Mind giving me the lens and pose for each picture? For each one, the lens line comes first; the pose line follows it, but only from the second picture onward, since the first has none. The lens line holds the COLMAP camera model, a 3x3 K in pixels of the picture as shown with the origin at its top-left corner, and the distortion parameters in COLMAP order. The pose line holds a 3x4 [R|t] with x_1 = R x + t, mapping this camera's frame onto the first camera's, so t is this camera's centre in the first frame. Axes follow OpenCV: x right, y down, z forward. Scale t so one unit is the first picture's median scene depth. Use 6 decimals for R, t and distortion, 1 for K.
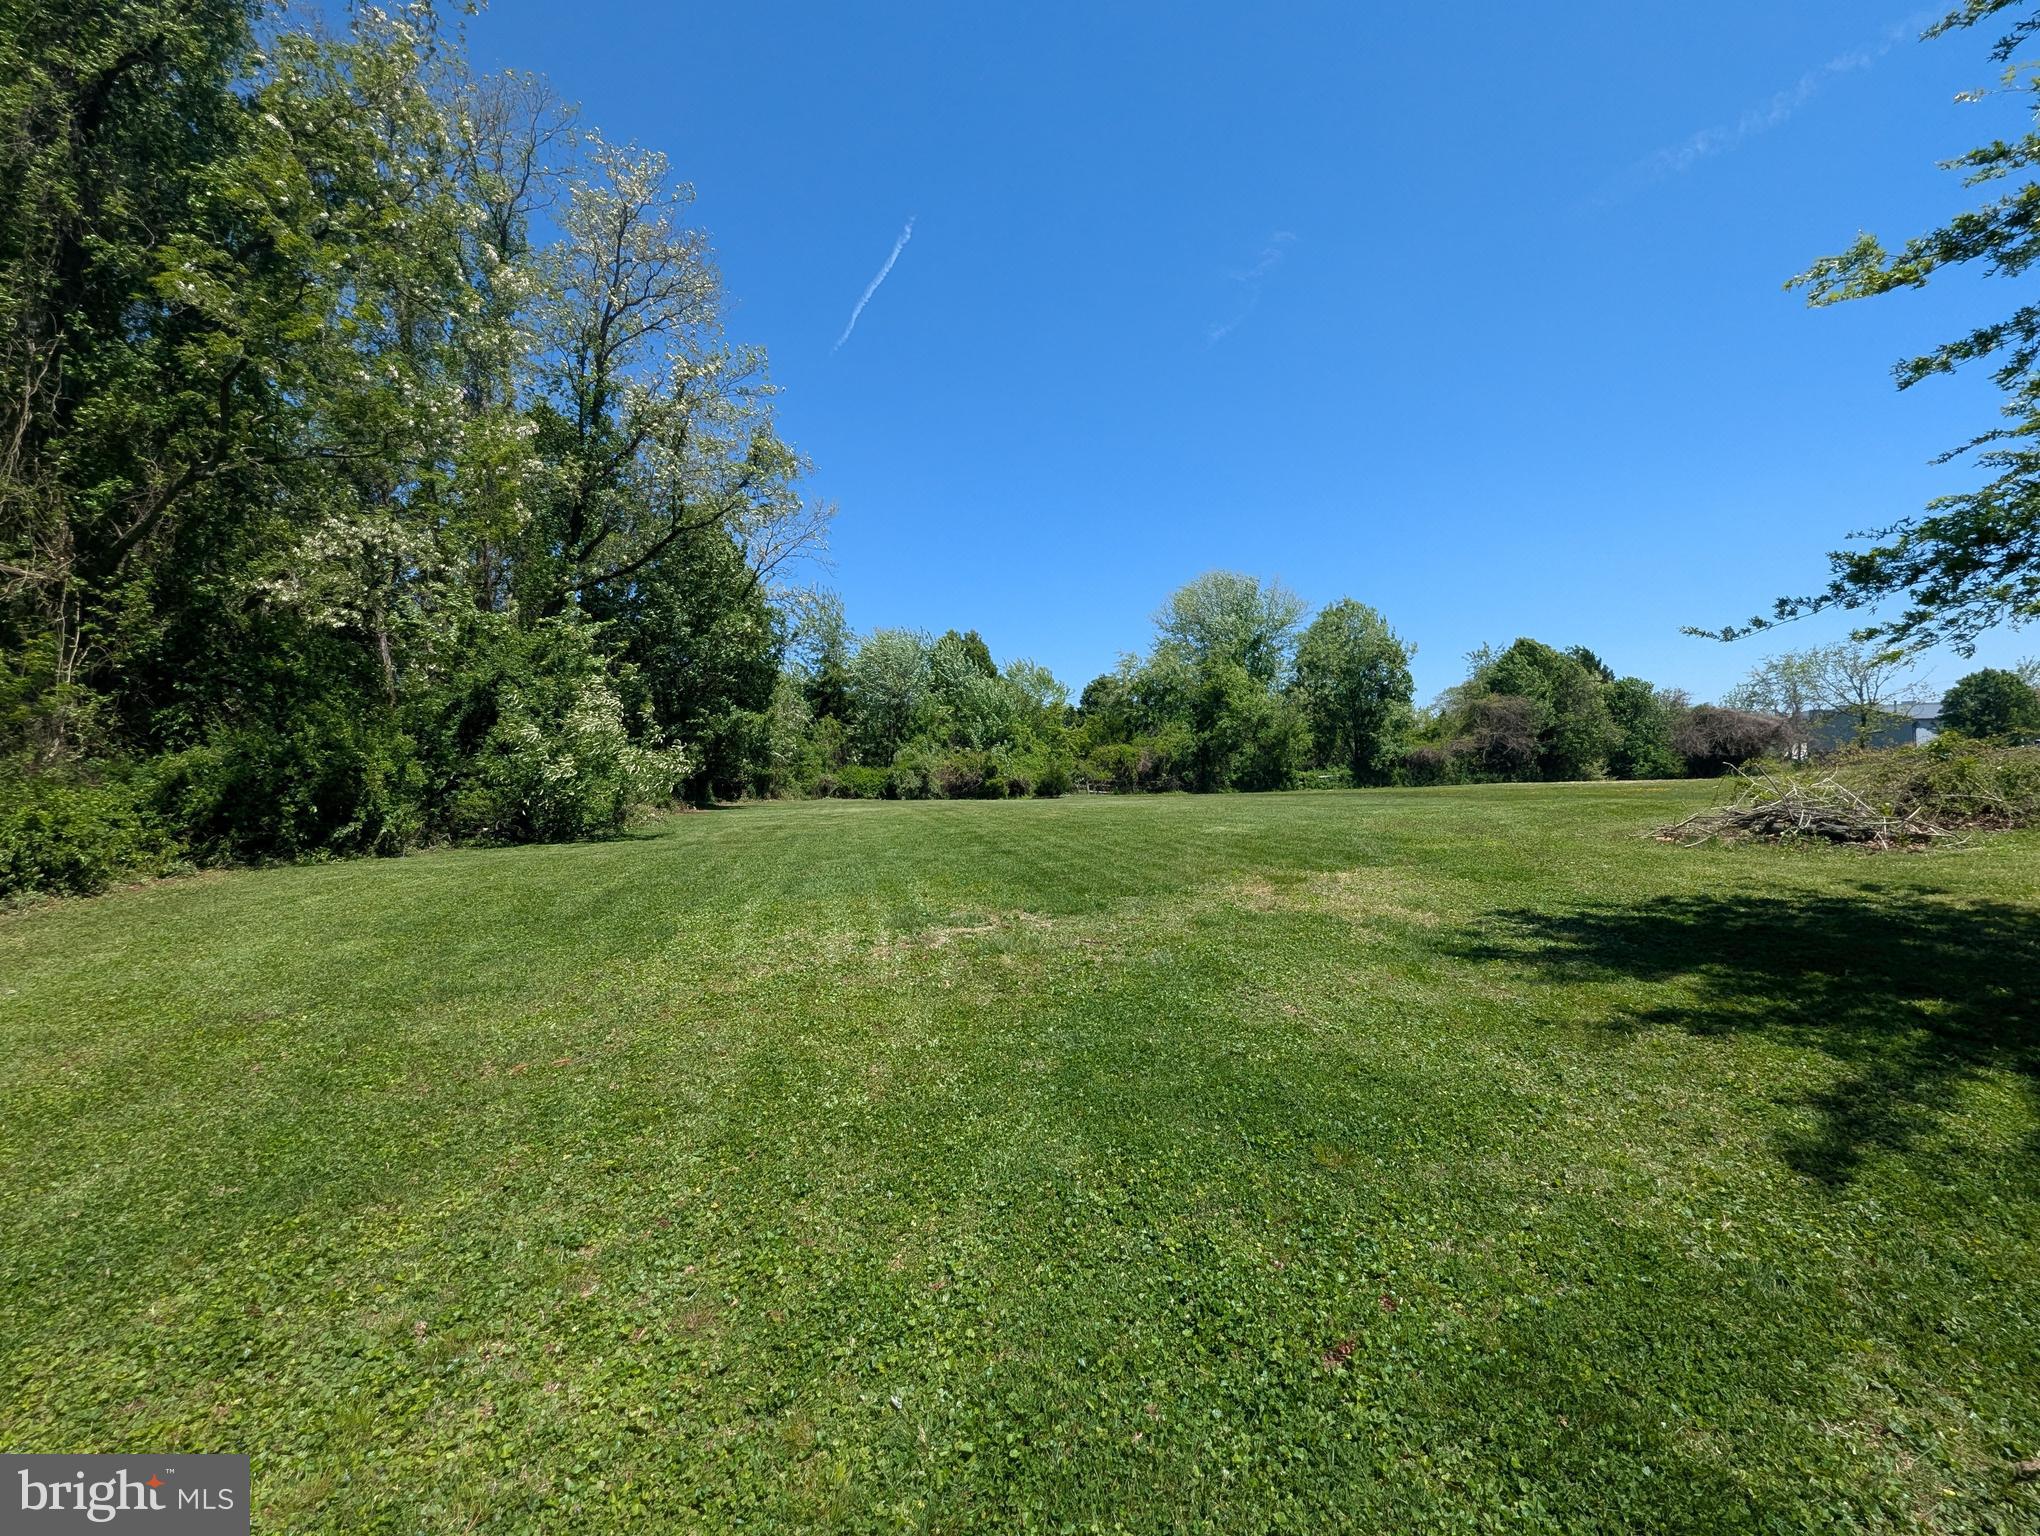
lens RADIAL K [[835.2, 0, 995.9], [0, 835.2, 771.7], [0, 0, 1]] dist [-0.000565, -0.000130]
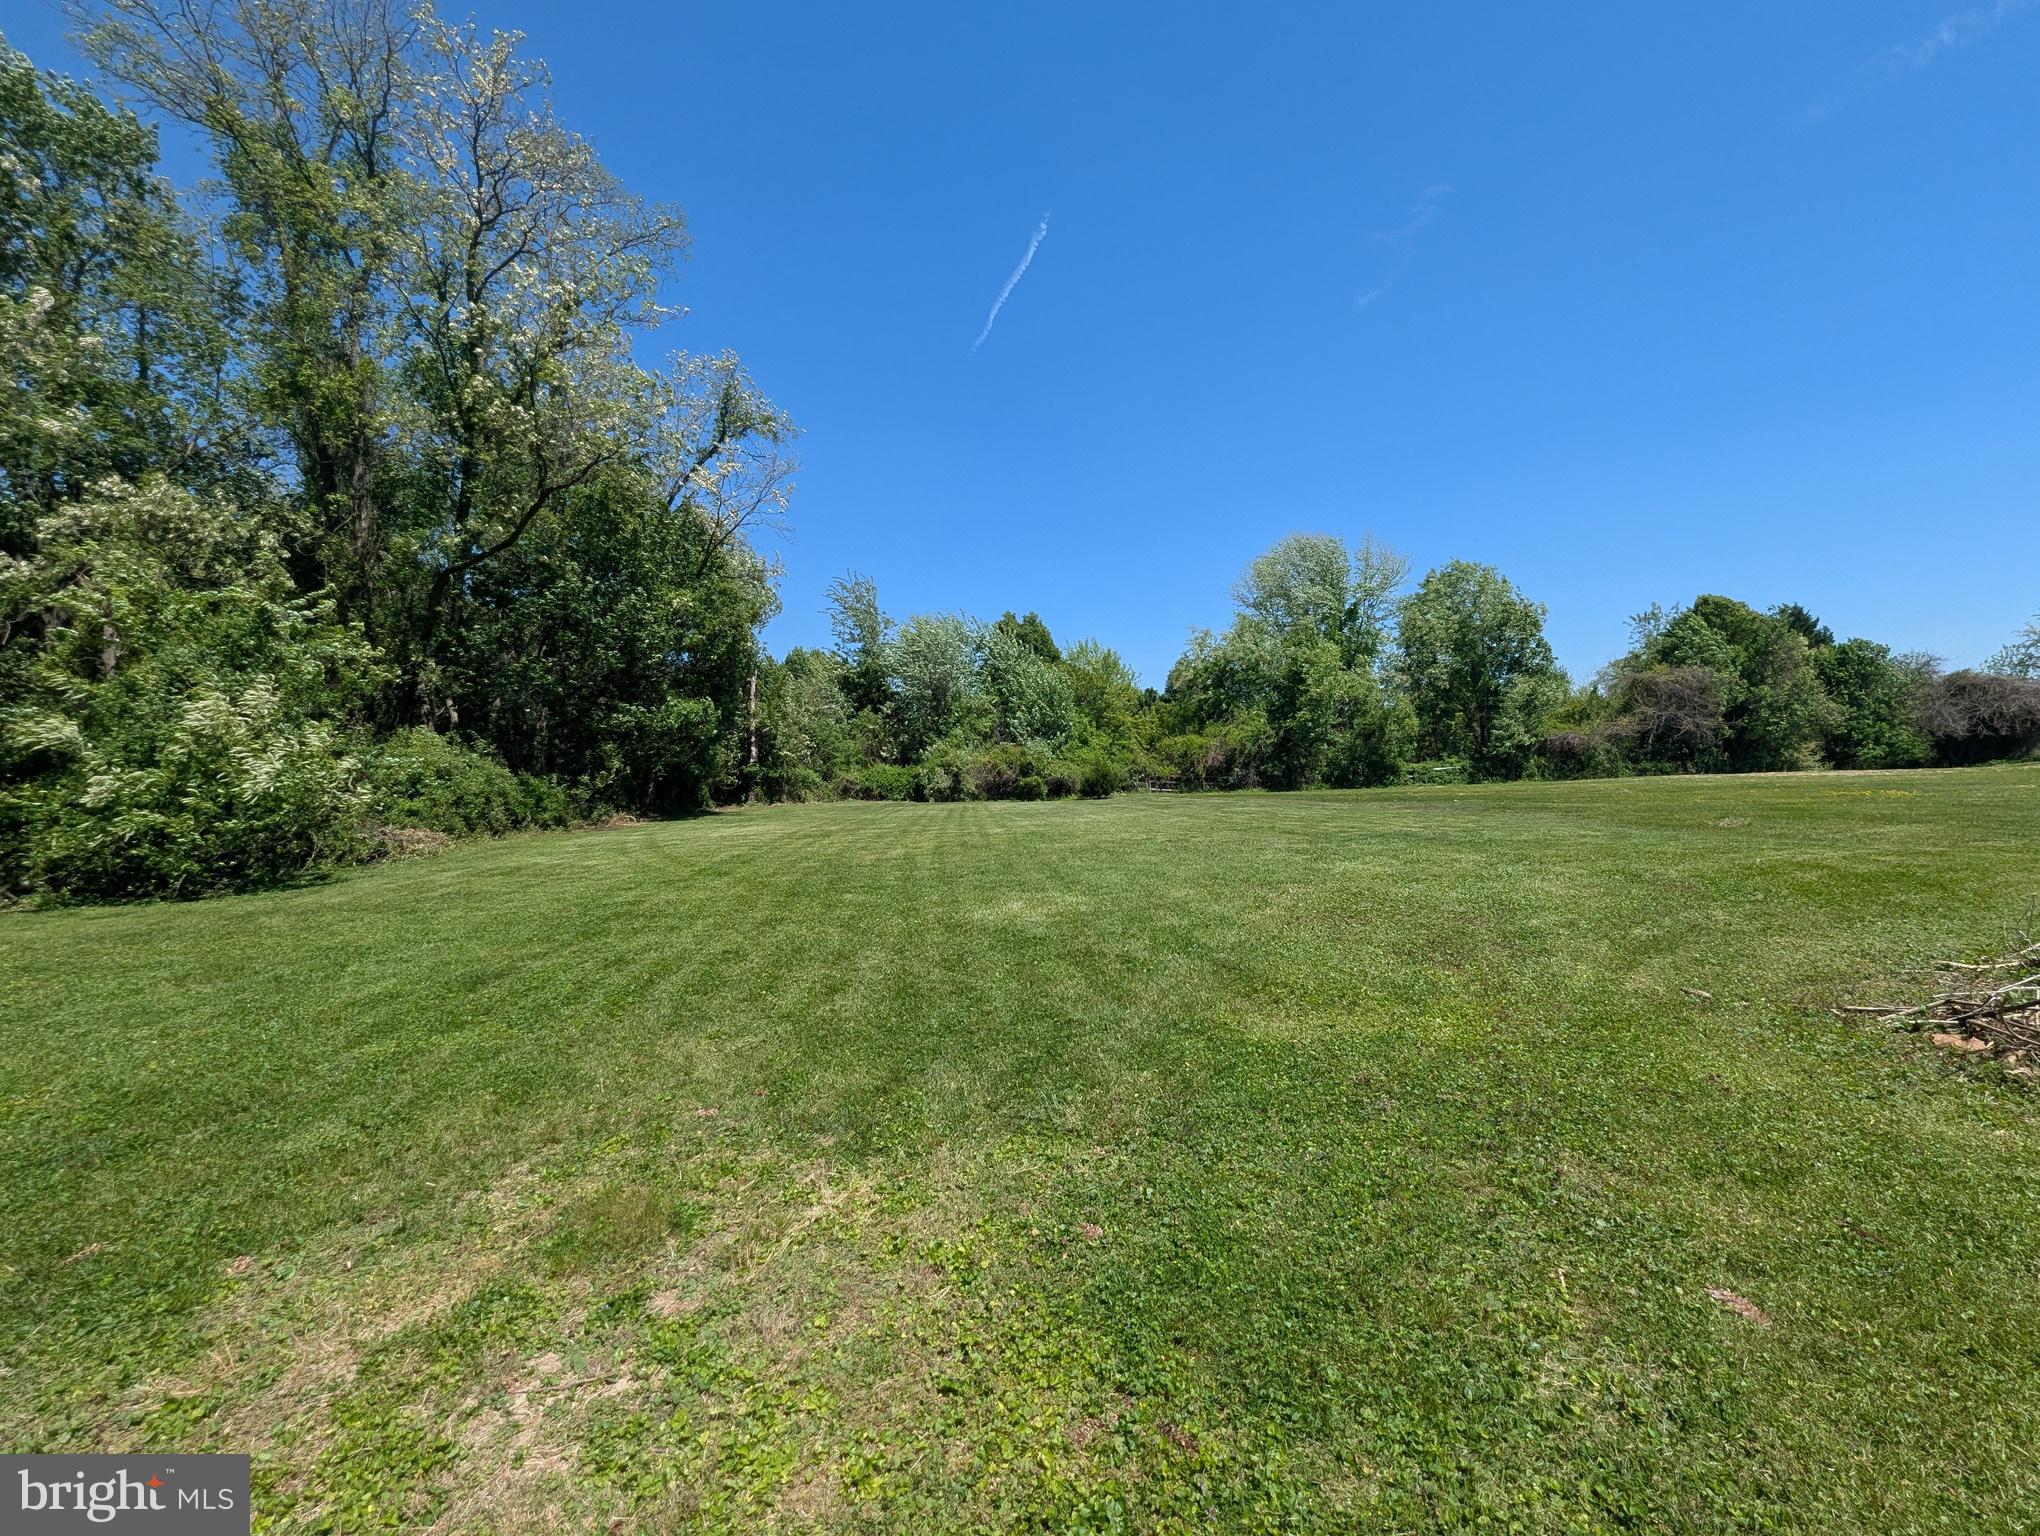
lens RADIAL K [[837.8, 0, 1020.0], [0, 837.8, 768.0], [0, 0, 1]] dist [0.001270, -0.000059]
pose [[0.990140, -0.011257, -0.139627, 0.097123], [0.012496, 0.999890, 0.007997, -0.007399], [0.139522, -0.009663, 0.990172, 0.112534]]
